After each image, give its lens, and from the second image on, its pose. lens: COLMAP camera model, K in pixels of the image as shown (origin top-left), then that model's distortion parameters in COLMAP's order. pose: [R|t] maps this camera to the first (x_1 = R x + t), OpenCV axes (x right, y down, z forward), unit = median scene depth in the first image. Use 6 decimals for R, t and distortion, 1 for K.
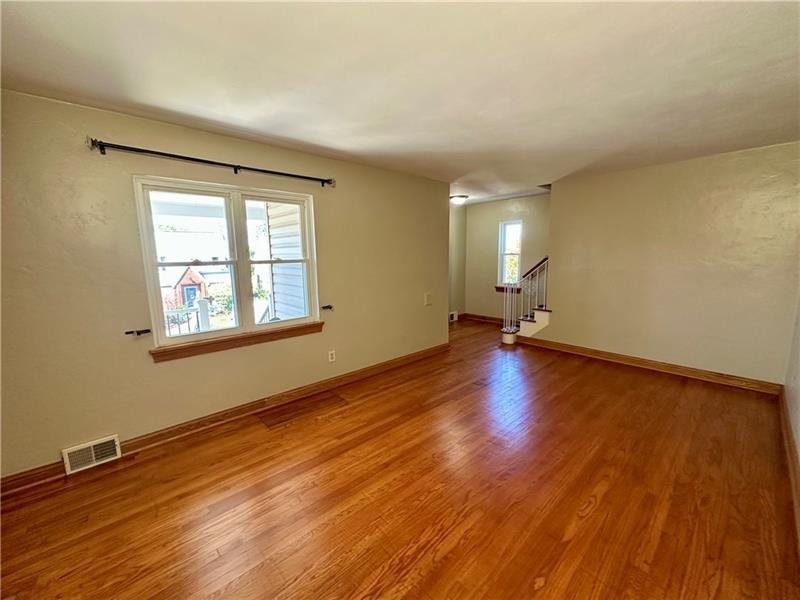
lens RADIAL K [[321.0, 0, 398.6], [0, 321.0, 299.1], [0, 0, 1]] dist [-0.001960, -0.000141]
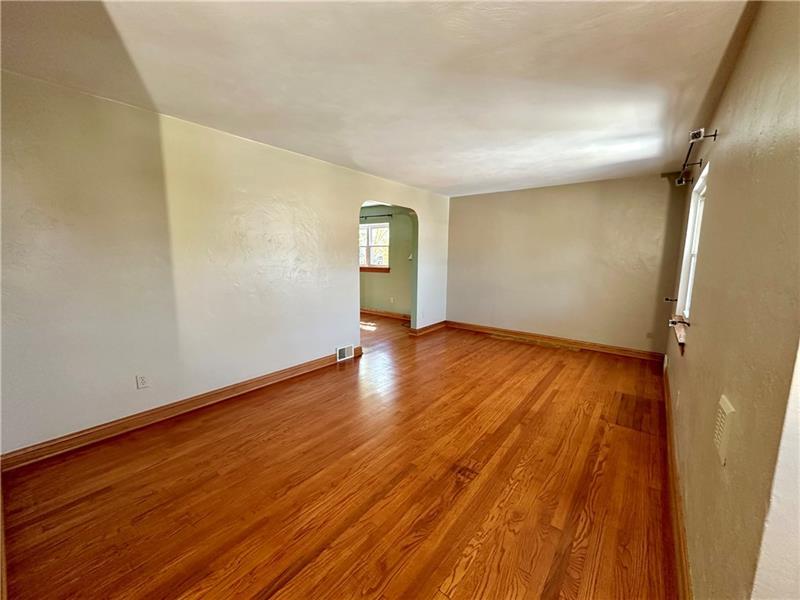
lens RADIAL K [[321.0, 0, 398.2], [0, 321.0, 299.0], [0, 0, 1]] dist [-0.001960, -0.000141]
pose [[-0.986860, 0.025955, -0.159481, 0.509759], [-0.019713, 0.960301, 0.278269, -0.214640], [0.160372, 0.277757, -0.947171, 1.621223]]
